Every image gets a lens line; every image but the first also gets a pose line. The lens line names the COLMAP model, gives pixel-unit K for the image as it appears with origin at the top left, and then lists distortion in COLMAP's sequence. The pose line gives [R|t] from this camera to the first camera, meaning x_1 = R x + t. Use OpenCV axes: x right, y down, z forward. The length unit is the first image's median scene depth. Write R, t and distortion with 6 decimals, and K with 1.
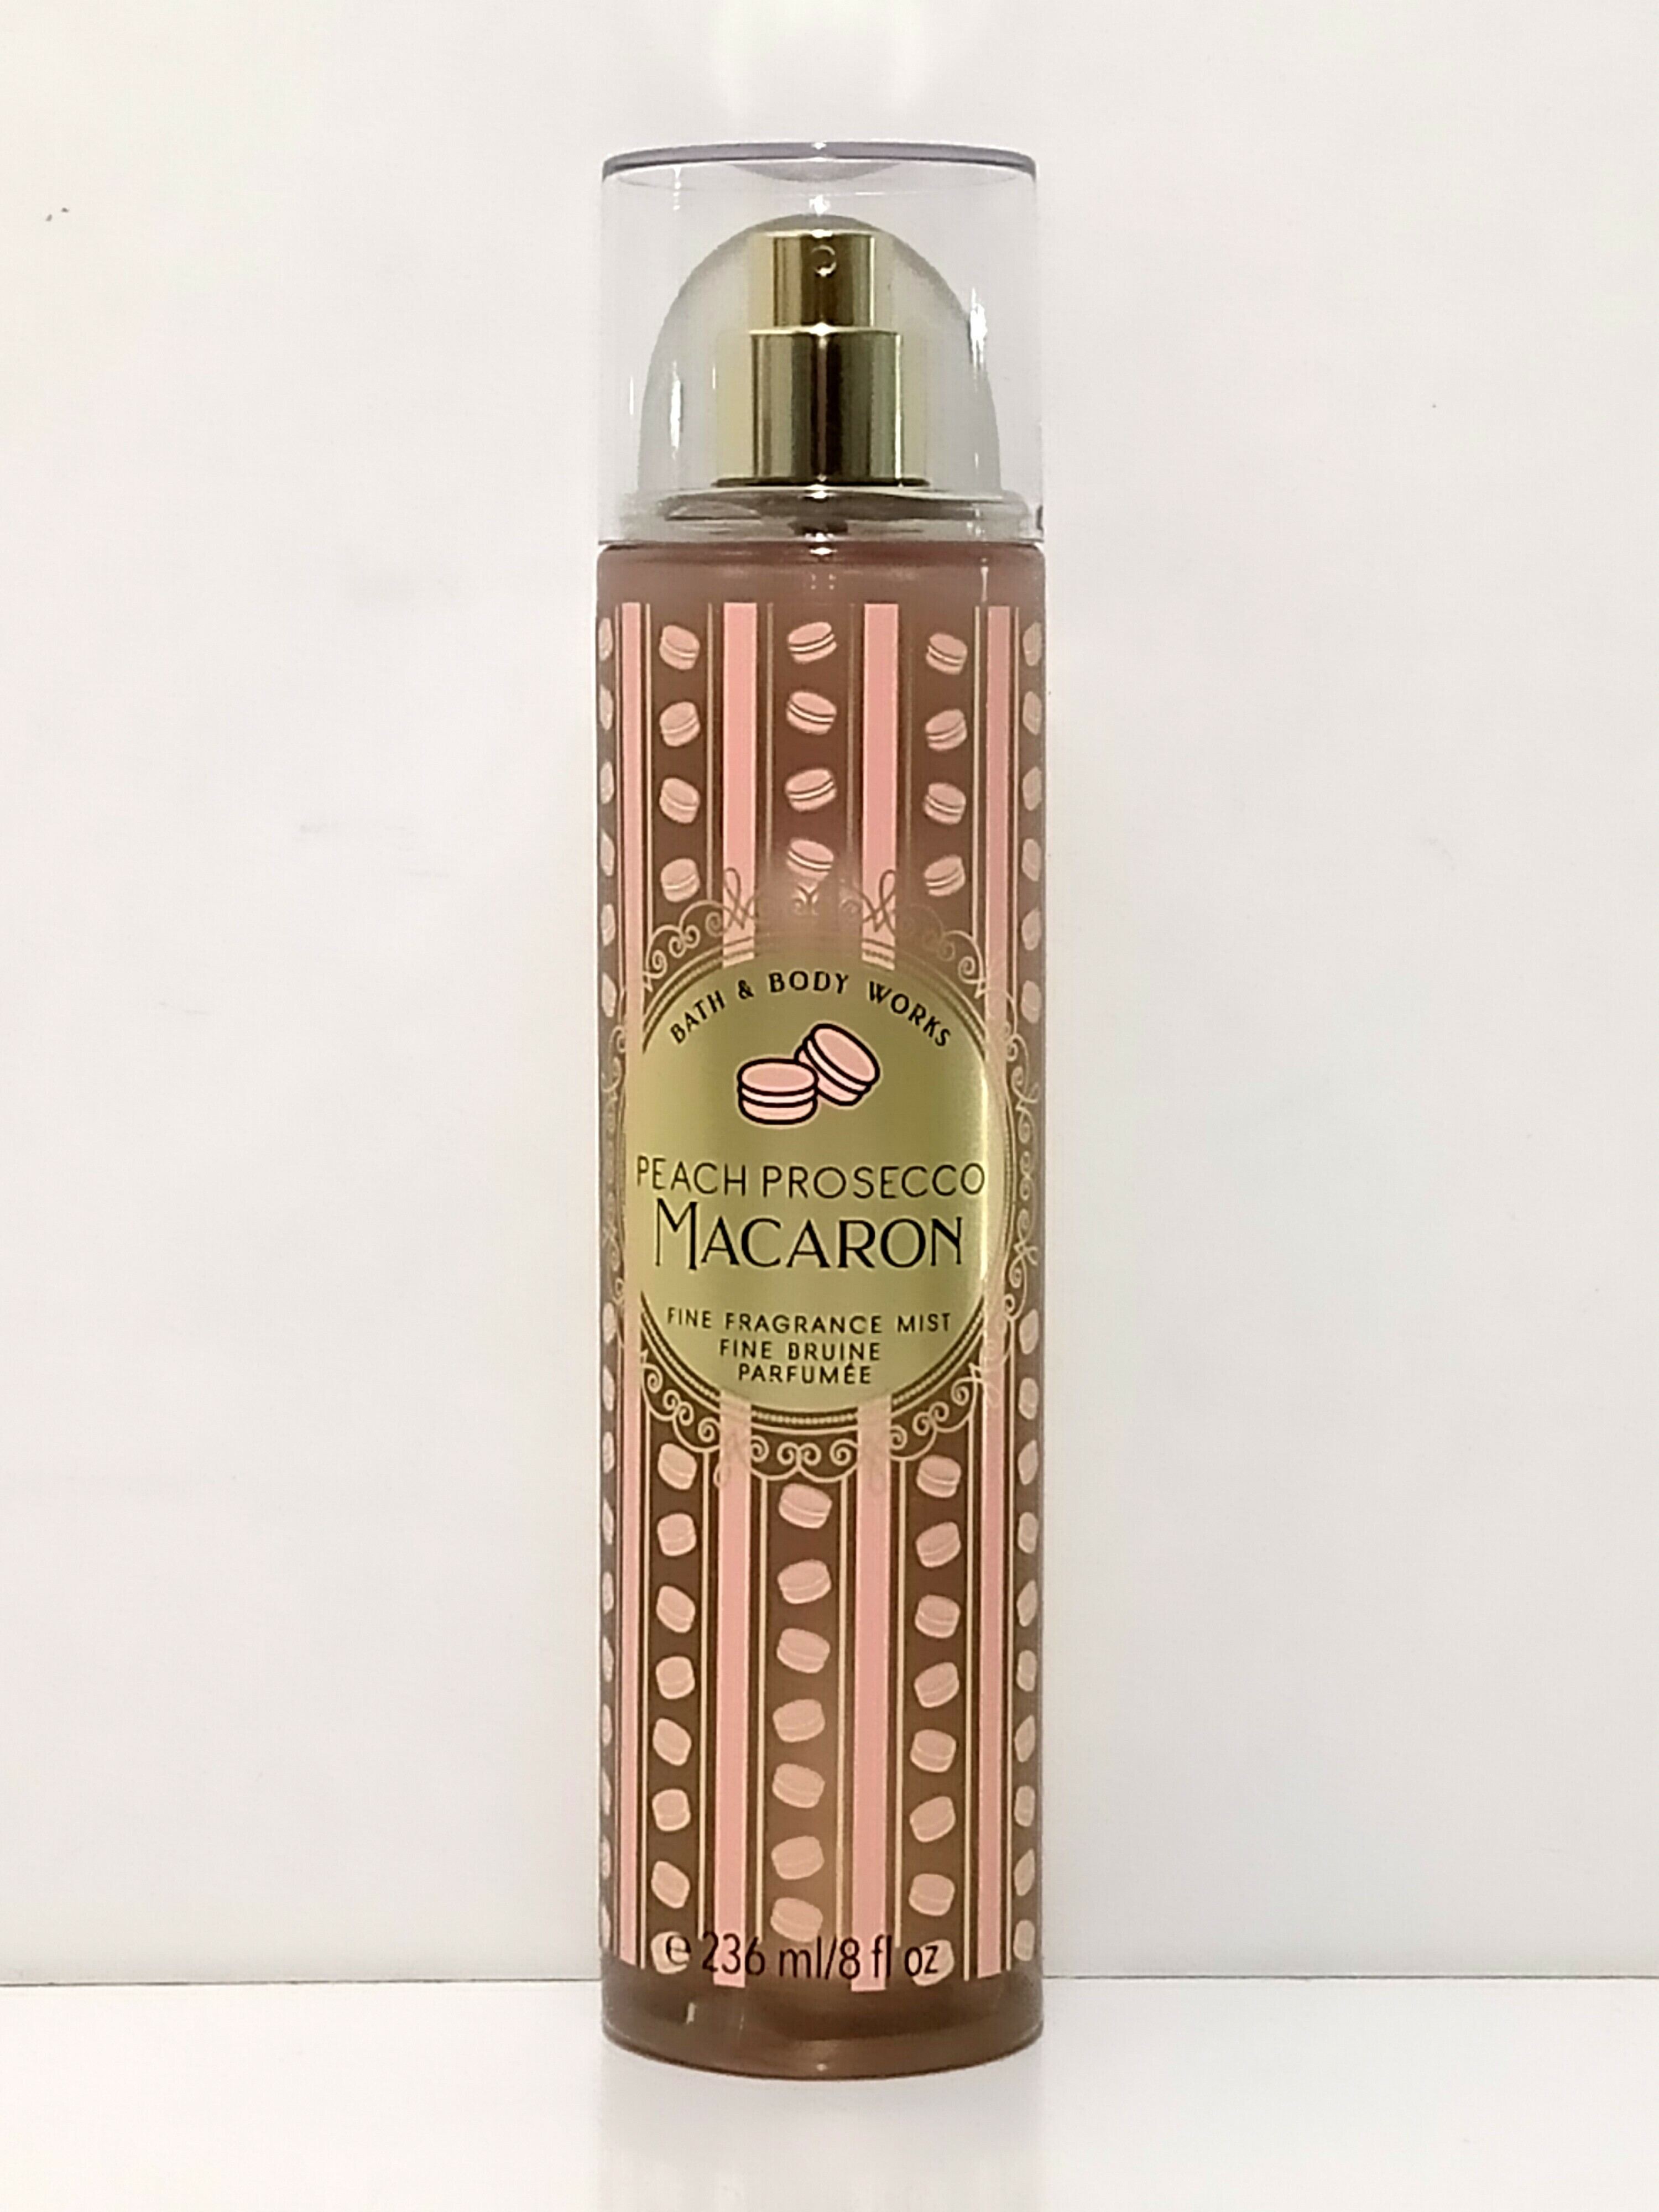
lens RADIAL K [[5592.9, 0, 829.5], [0, 5592.9, 1106.0], [0, 0, 1]] dist [0.049442, 0.130959]
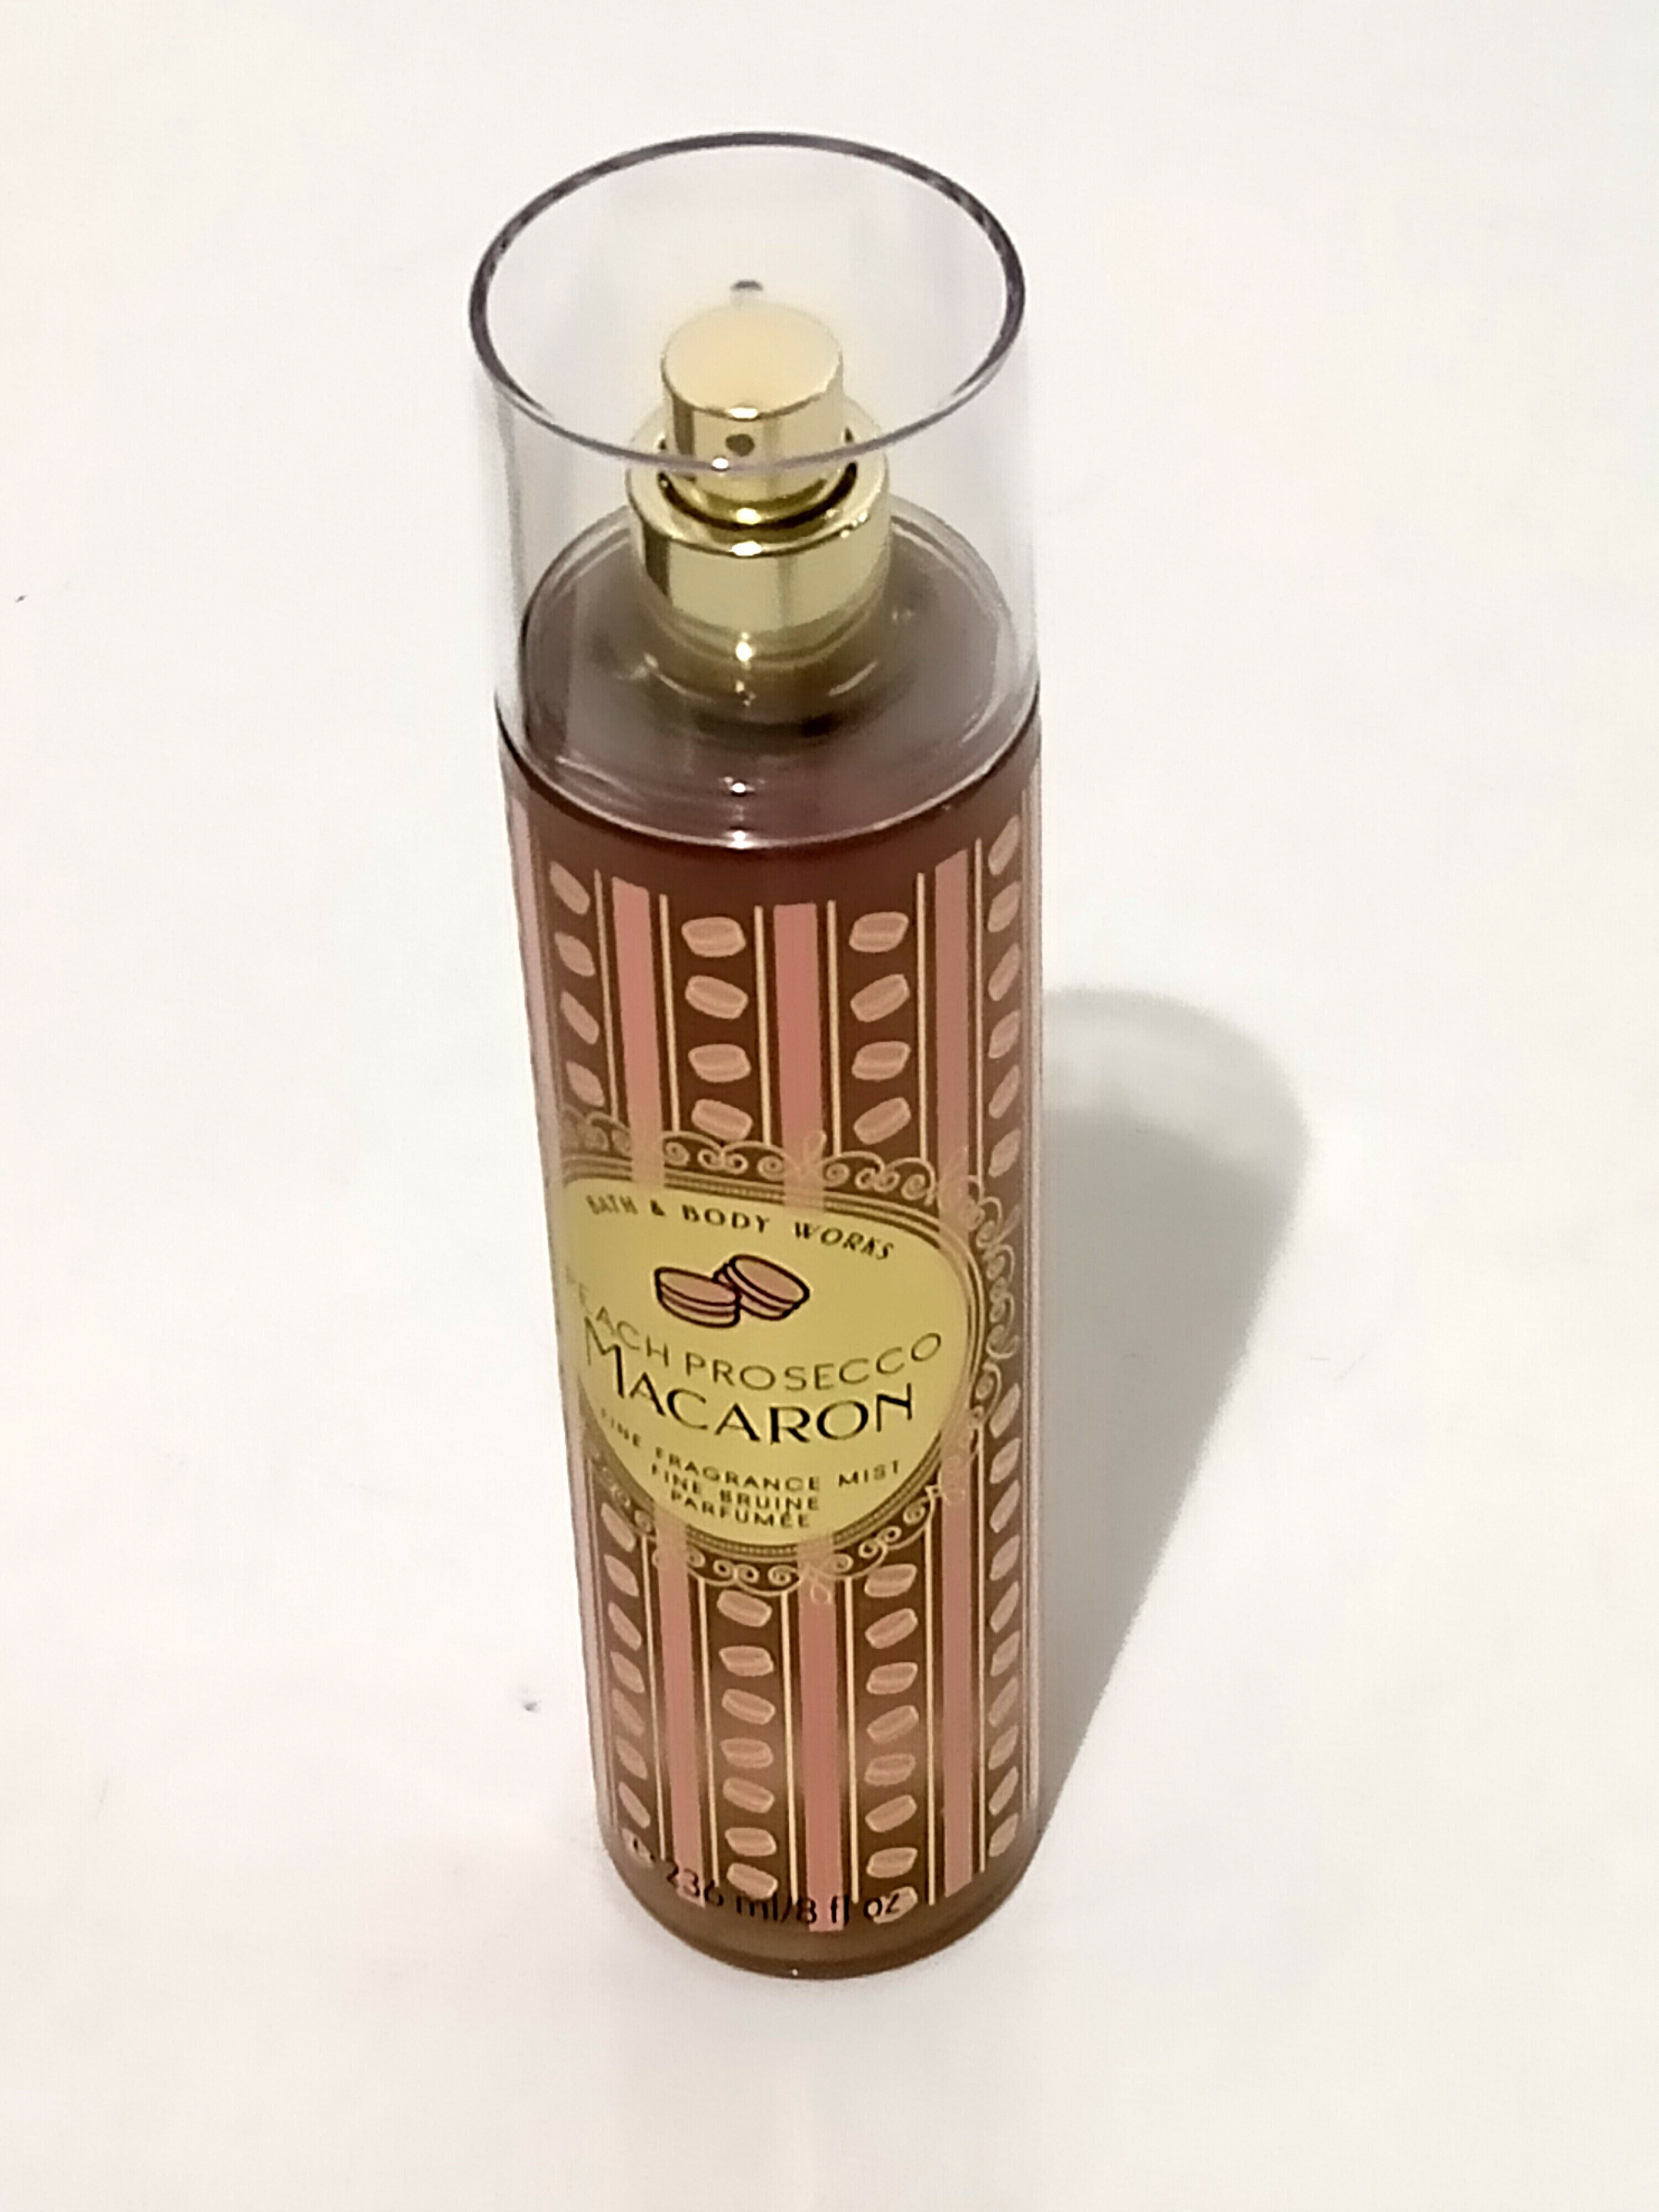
lens RADIAL K [[5592.9, 0, 829.5], [0, 5592.9, 1106.0], [0, 0, 1]] dist [0.049442, 0.130959]
pose [[0.987651, 0.089248, -0.128768, 0.122453], [0.018816, 0.748372, 0.663012, -0.610338], [0.155539, -0.657247, 0.737451, 0.365947]]
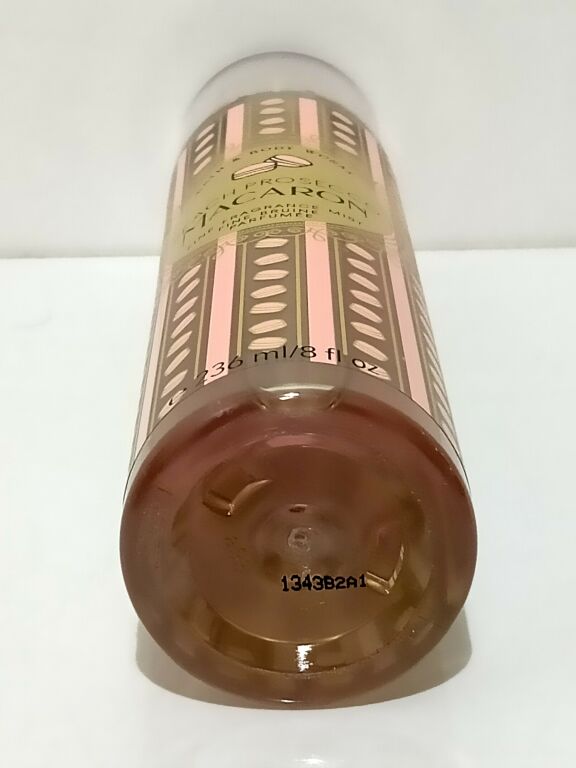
lens RADIAL K [[1941.8, 0, 288.0], [0, 1941.8, 384.0], [0, 0, 1]] dist [0.049442, 0.130959]
pose [[0.998856, -0.047707, -0.003339, 0.000008], [0.012549, 0.328823, -0.944308, 0.579397], [0.046148, 0.943186, 0.329046, 0.860822]]
